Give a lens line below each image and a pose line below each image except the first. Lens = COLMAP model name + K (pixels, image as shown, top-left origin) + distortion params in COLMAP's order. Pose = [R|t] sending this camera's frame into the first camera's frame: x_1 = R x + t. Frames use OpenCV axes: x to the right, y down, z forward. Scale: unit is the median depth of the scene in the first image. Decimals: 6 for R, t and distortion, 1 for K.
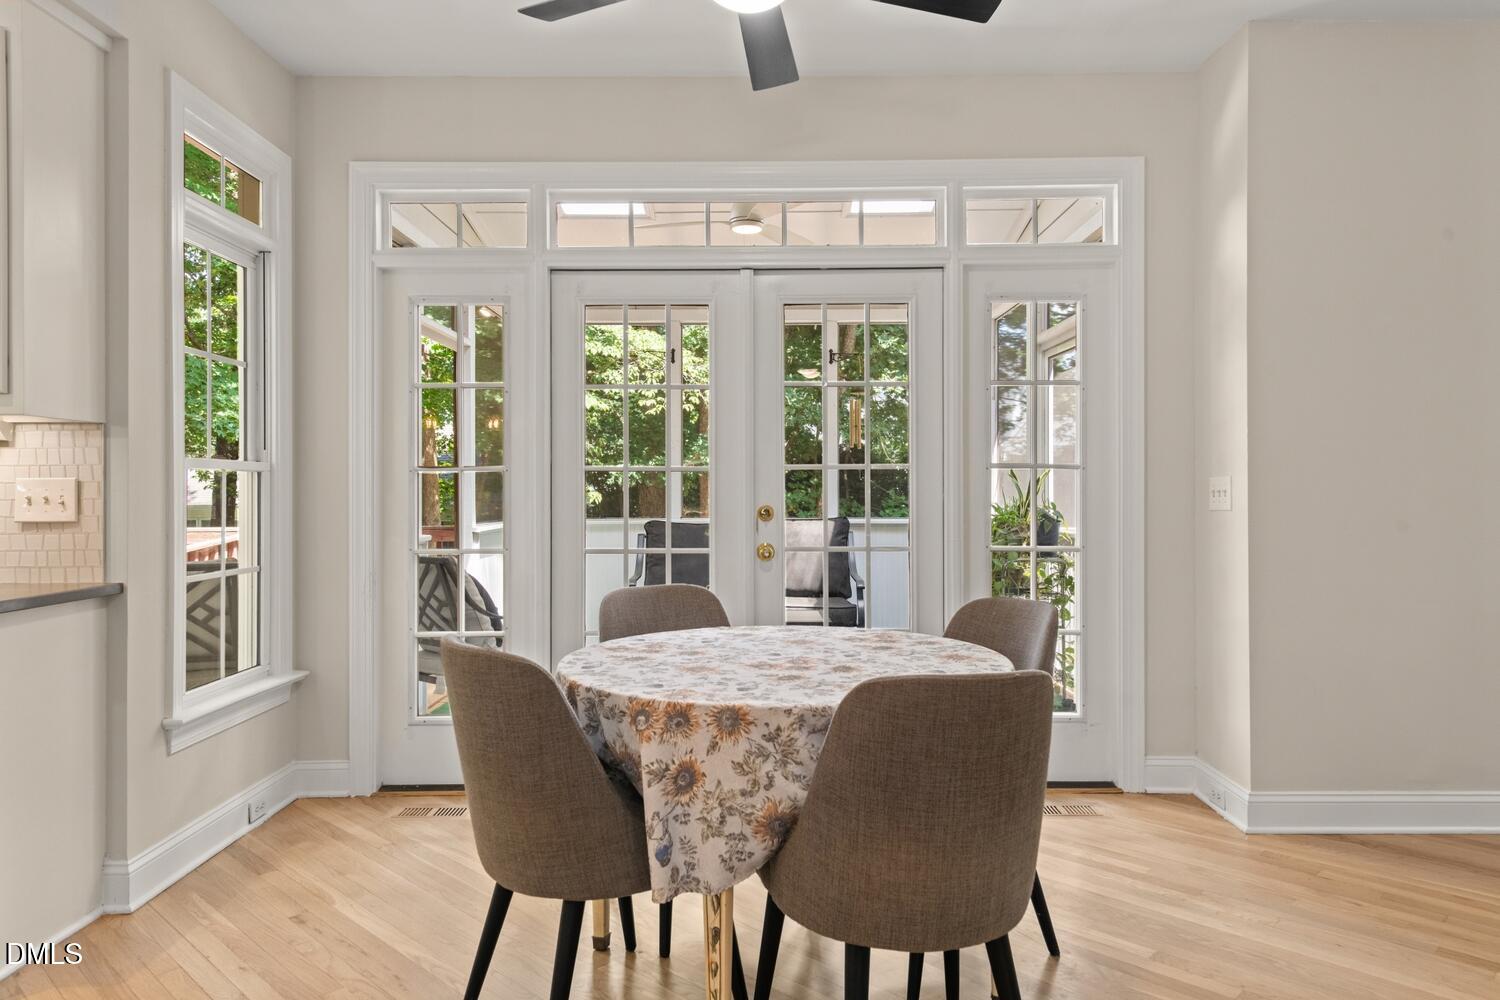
lens RADIAL K [[1014.2, 0, 754.6], [0, 1014.2, 493.6], [0, 0, 1]] dist [0.006971, 0.001067]
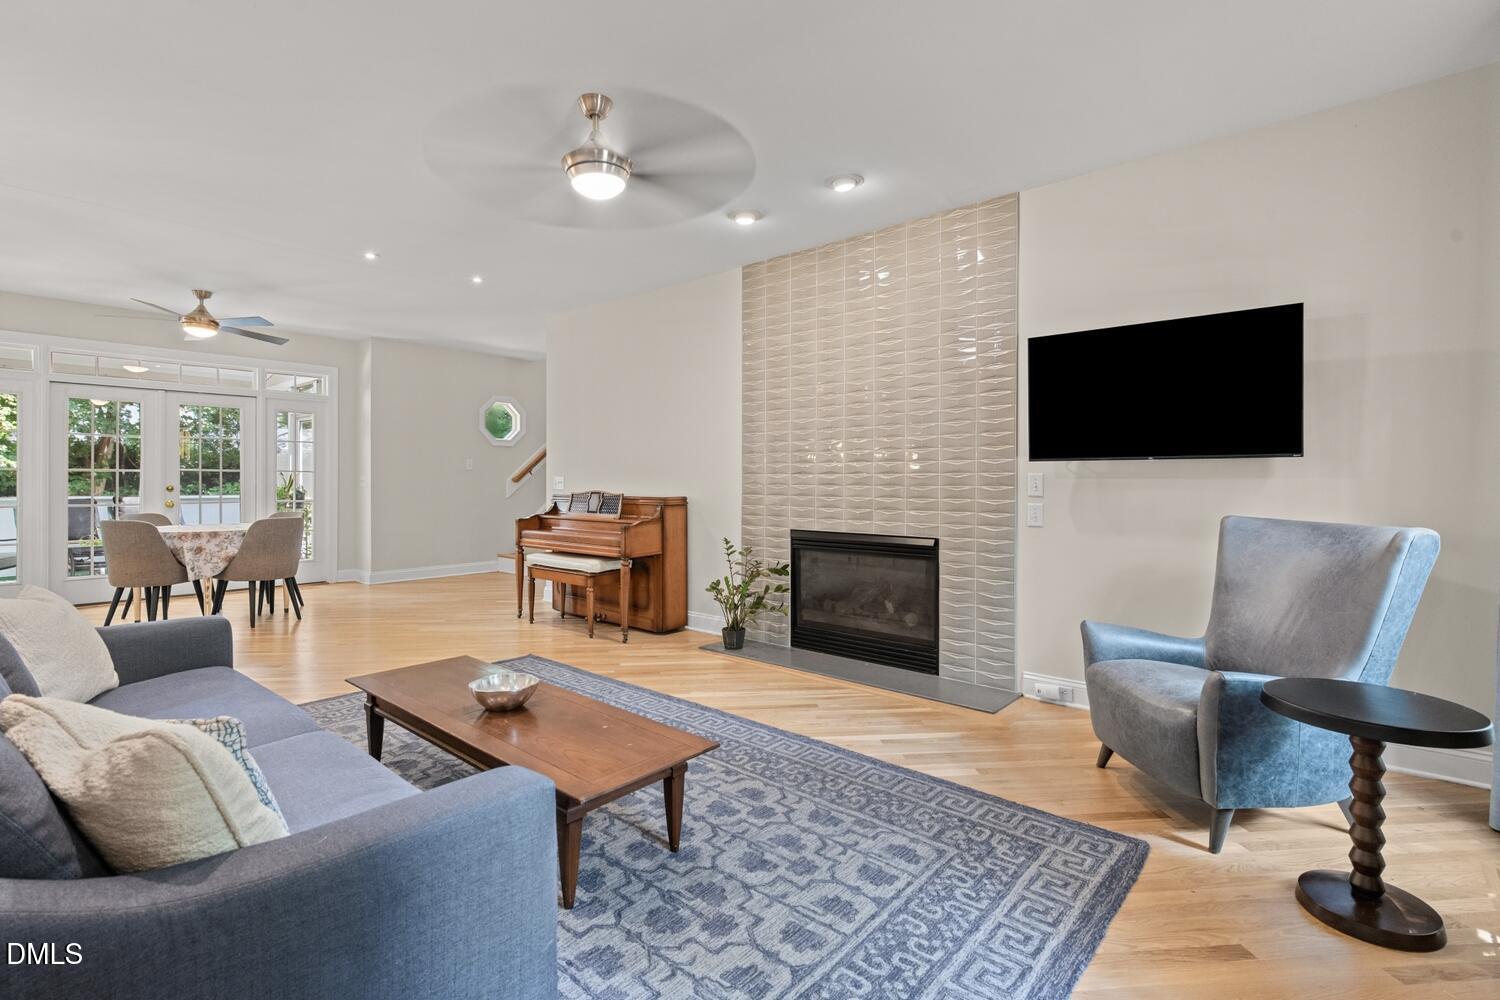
lens RADIAL K [[700.1, 0, 757.0], [0, 700.1, 490.5], [0, 0, 1]] dist [0.000488, -0.000479]
pose [[0.648456, -0.000612, 0.761252, -0.391222], [-0.002429, 0.999993, 0.002873, 0.015232], [-0.761248, -0.003713, 0.648450, -1.303967]]
